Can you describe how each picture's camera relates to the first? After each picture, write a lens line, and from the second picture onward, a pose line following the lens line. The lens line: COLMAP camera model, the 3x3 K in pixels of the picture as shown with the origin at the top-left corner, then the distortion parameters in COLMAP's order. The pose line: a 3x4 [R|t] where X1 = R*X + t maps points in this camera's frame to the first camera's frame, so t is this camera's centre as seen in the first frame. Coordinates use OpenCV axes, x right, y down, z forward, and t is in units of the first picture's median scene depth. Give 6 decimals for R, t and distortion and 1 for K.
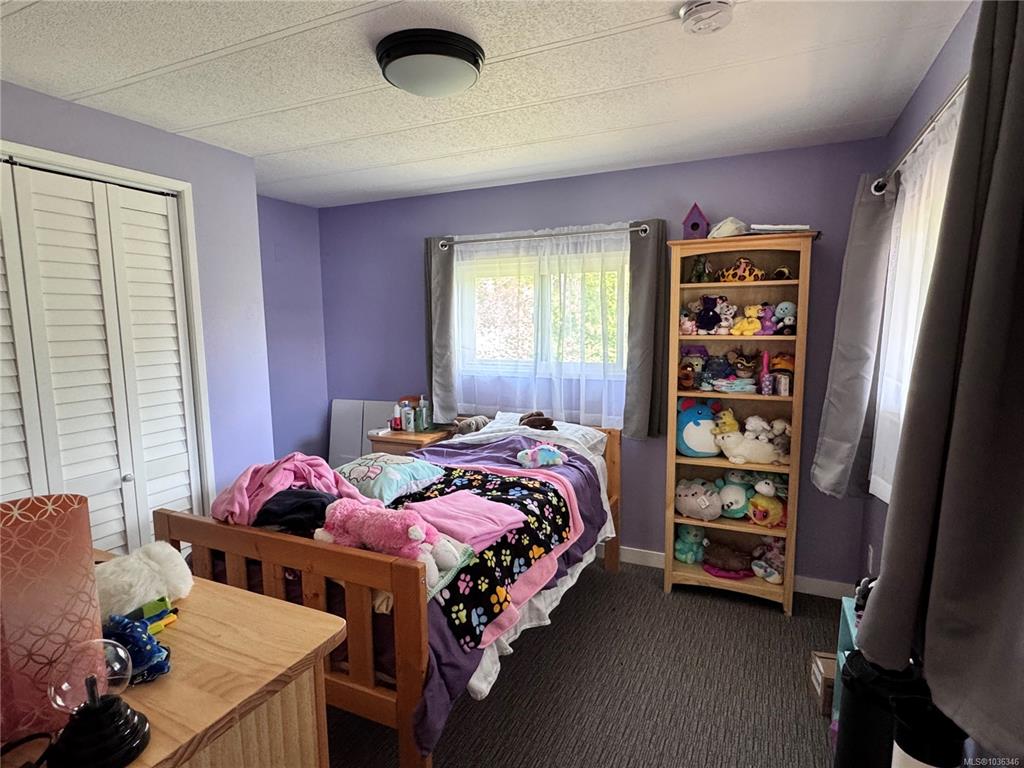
lens RADIAL K [[561.2, 0, 511.4], [0, 561.2, 389.8], [0, 0, 1]] dist [0.004543, 0.000531]
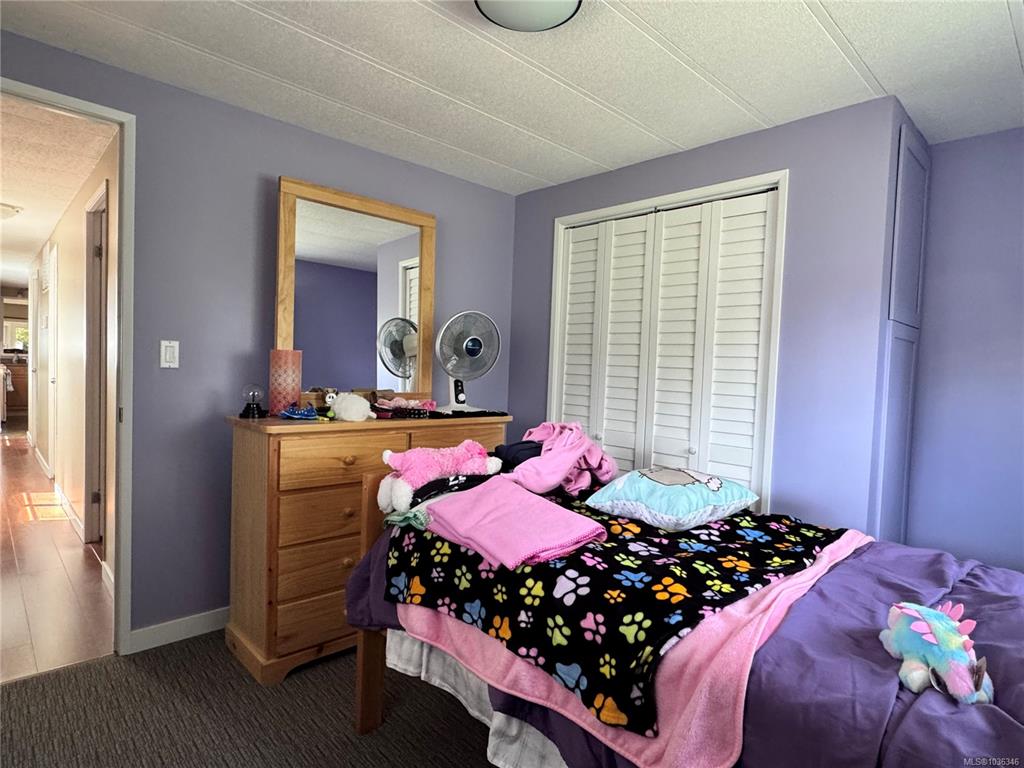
lens RADIAL K [[561.2, 0, 512.9], [0, 561.2, 384.9], [0, 0, 1]] dist [0.004543, 0.000531]
pose [[-0.357740, 0.022364, -0.933553, 0.553626], [-0.156047, 0.984224, 0.083376, -0.017245], [0.920691, 0.175505, -0.348607, 1.092685]]
